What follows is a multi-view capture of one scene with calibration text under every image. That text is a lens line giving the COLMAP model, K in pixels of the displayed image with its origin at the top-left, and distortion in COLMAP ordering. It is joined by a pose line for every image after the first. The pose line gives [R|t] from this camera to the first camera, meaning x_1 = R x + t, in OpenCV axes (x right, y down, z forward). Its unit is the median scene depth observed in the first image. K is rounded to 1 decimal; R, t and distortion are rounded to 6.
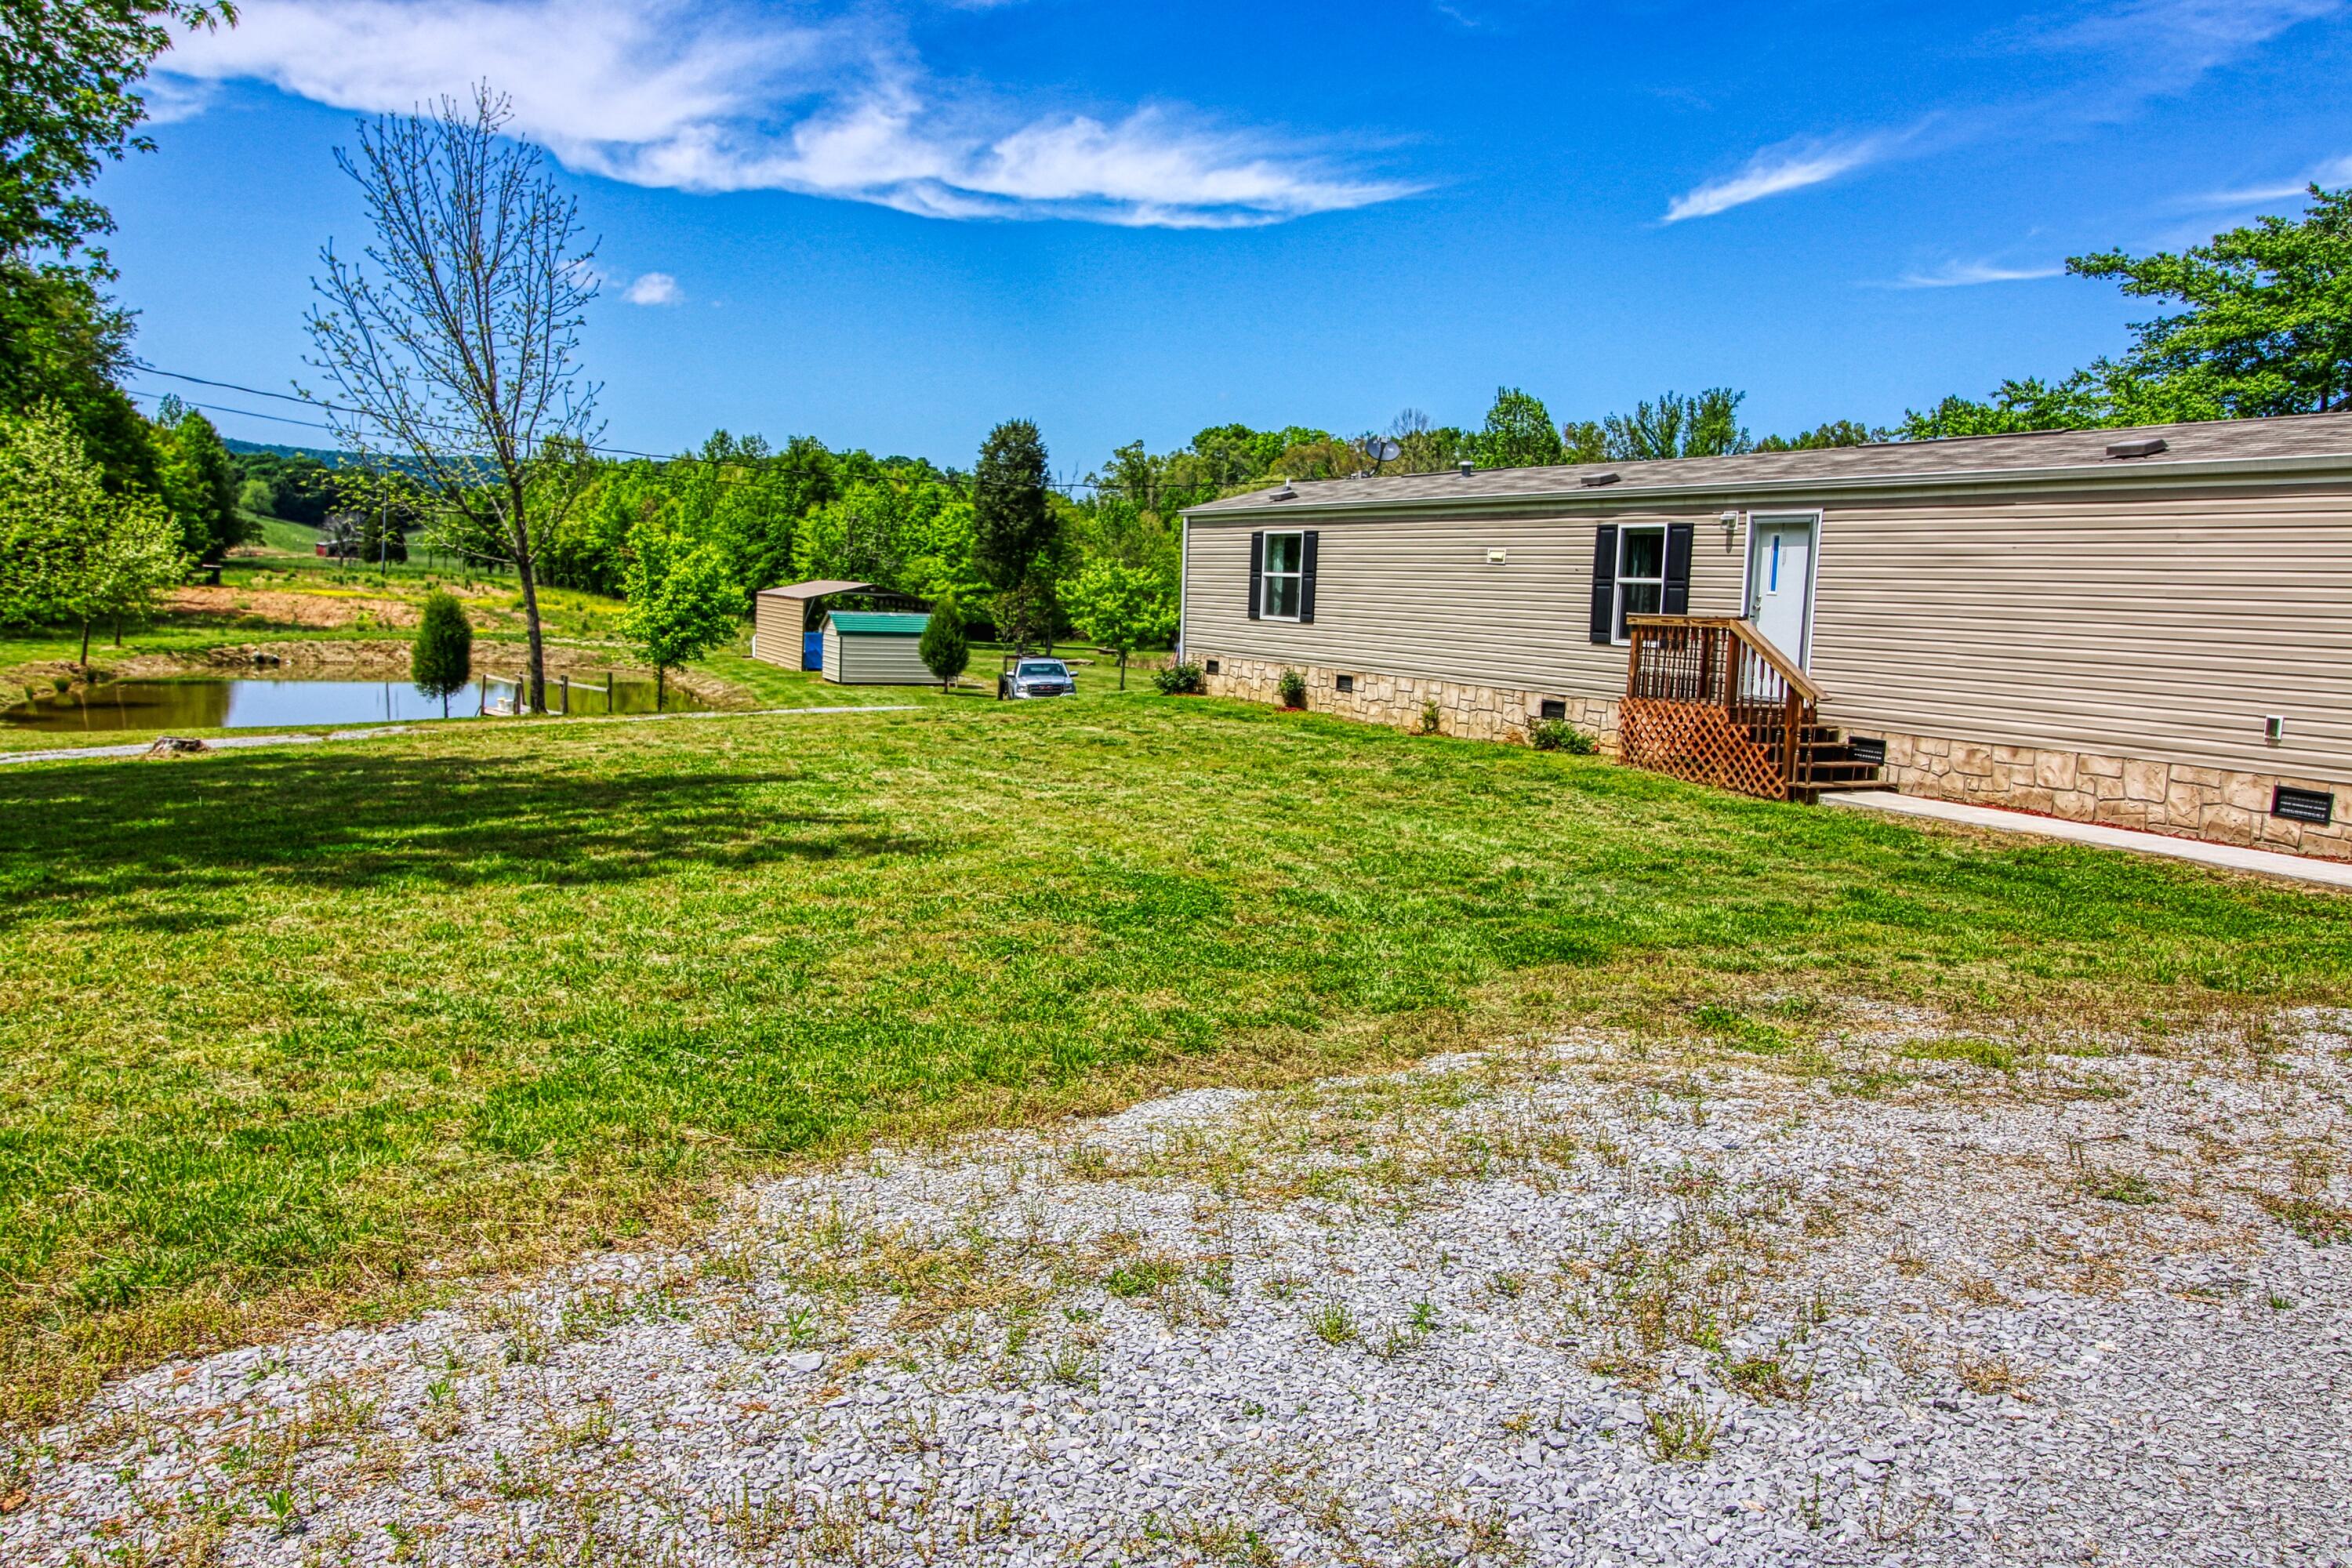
lens RADIAL K [[1717.1, 0, 1176.0], [0, 1717.1, 784.0], [0, 0, 1]] dist [-0.001784, 0.000434]
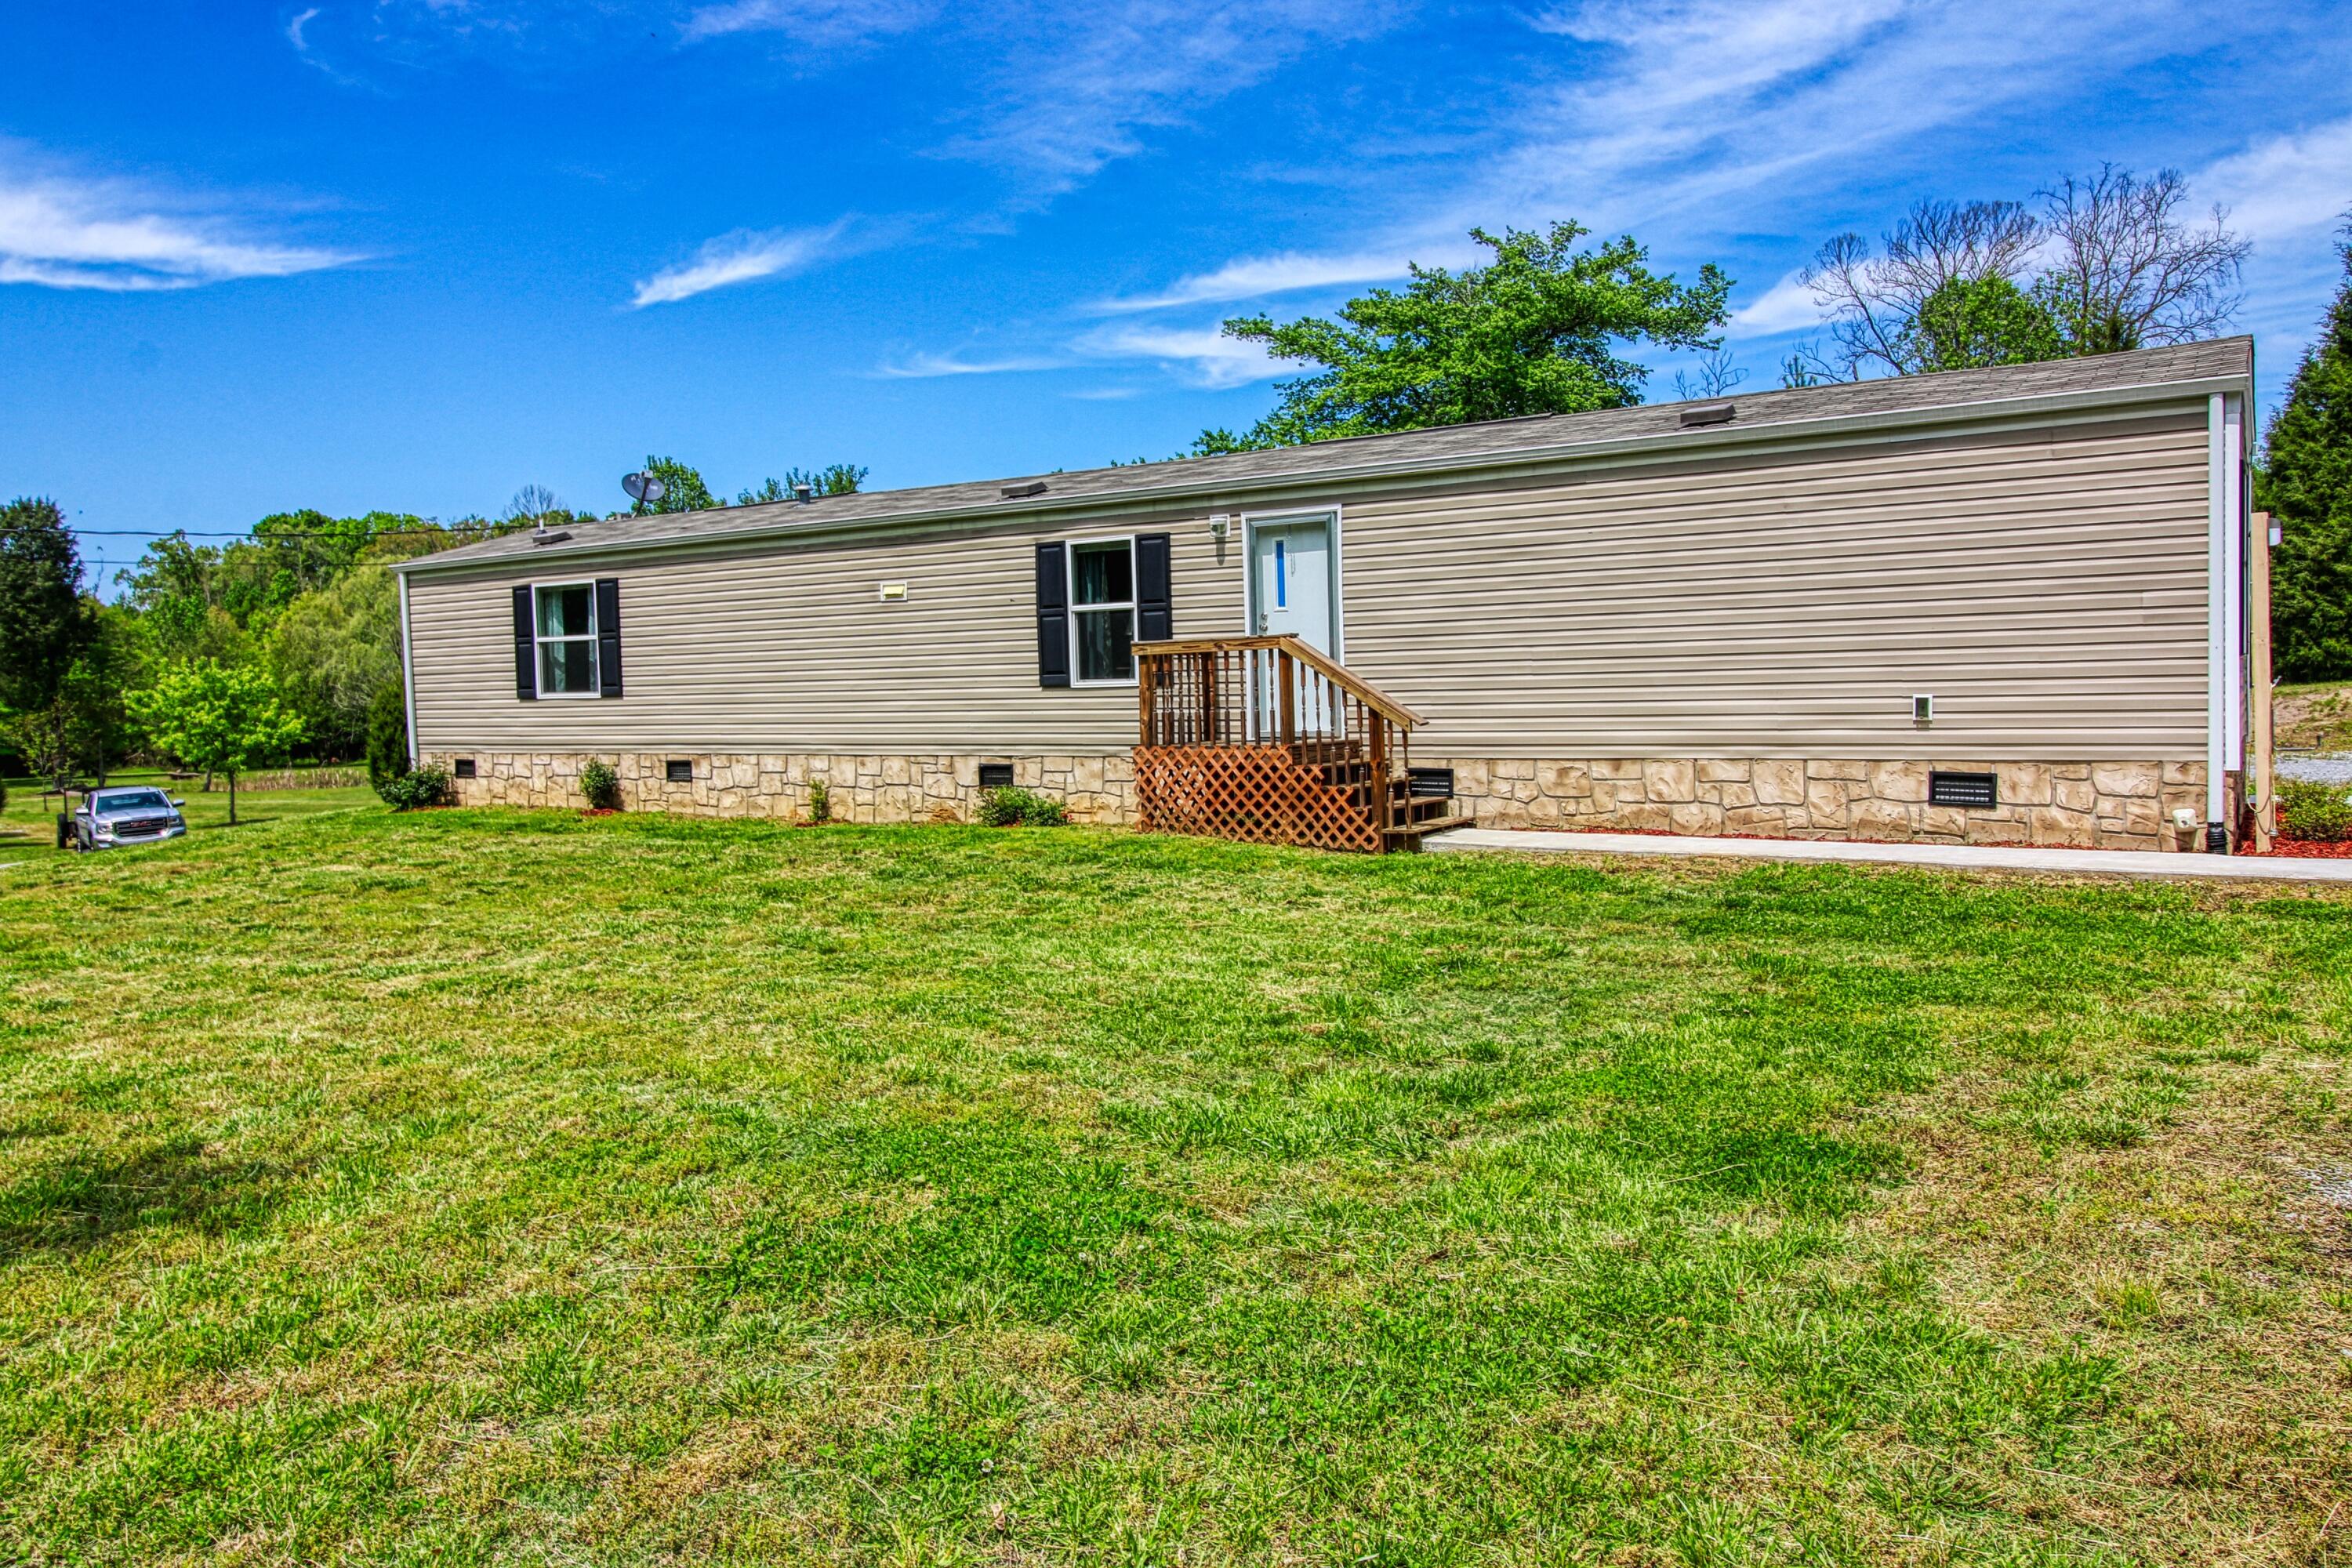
lens RADIAL K [[1685.5, 0, 1176.0], [0, 1685.5, 784.0], [0, 0, 1]] dist [-0.001898, -0.003093]
pose [[0.867544, -0.094071, 0.488382, -0.099368], [0.117364, 0.992940, -0.017223, -0.016765], [-0.483314, 0.072260, 0.872460, 0.288770]]
